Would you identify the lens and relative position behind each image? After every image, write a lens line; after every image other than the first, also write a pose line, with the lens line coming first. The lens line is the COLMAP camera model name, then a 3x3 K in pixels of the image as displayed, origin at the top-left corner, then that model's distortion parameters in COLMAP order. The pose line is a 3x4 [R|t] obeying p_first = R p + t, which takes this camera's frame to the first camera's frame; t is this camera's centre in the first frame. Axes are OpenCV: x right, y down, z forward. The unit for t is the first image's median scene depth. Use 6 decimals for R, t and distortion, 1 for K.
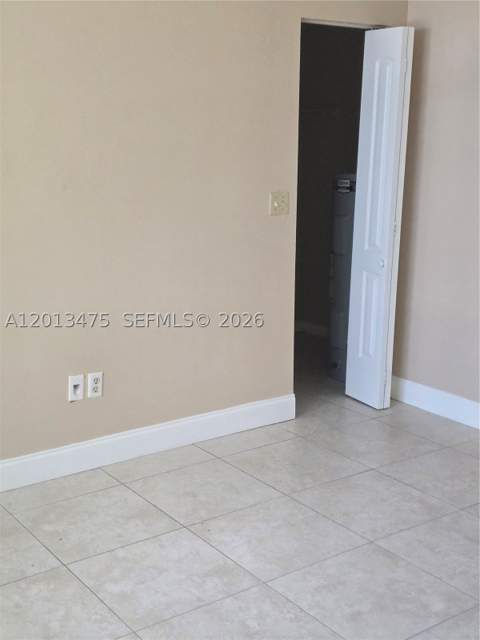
lens RADIAL K [[833.8, 0, 240.0], [0, 833.8, 320.0], [0, 0, 1]] dist [0.055852, -0.020030]
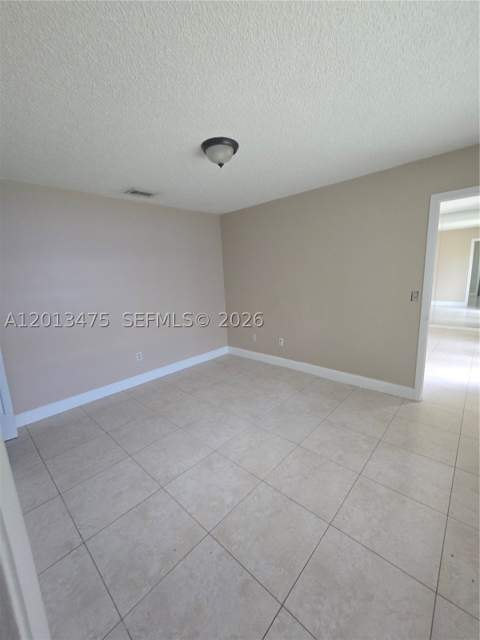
lens RADIAL K [[263.7, 0, 240.0], [0, 263.7, 320.0], [0, 0, 1]] dist [-0.002413, -0.000260]
pose [[-0.204119, -0.169240, 0.964206, -0.593954], [0.256383, 0.941322, 0.219499, -0.174780], [-0.944777, 0.292010, -0.148751, 0.837199]]
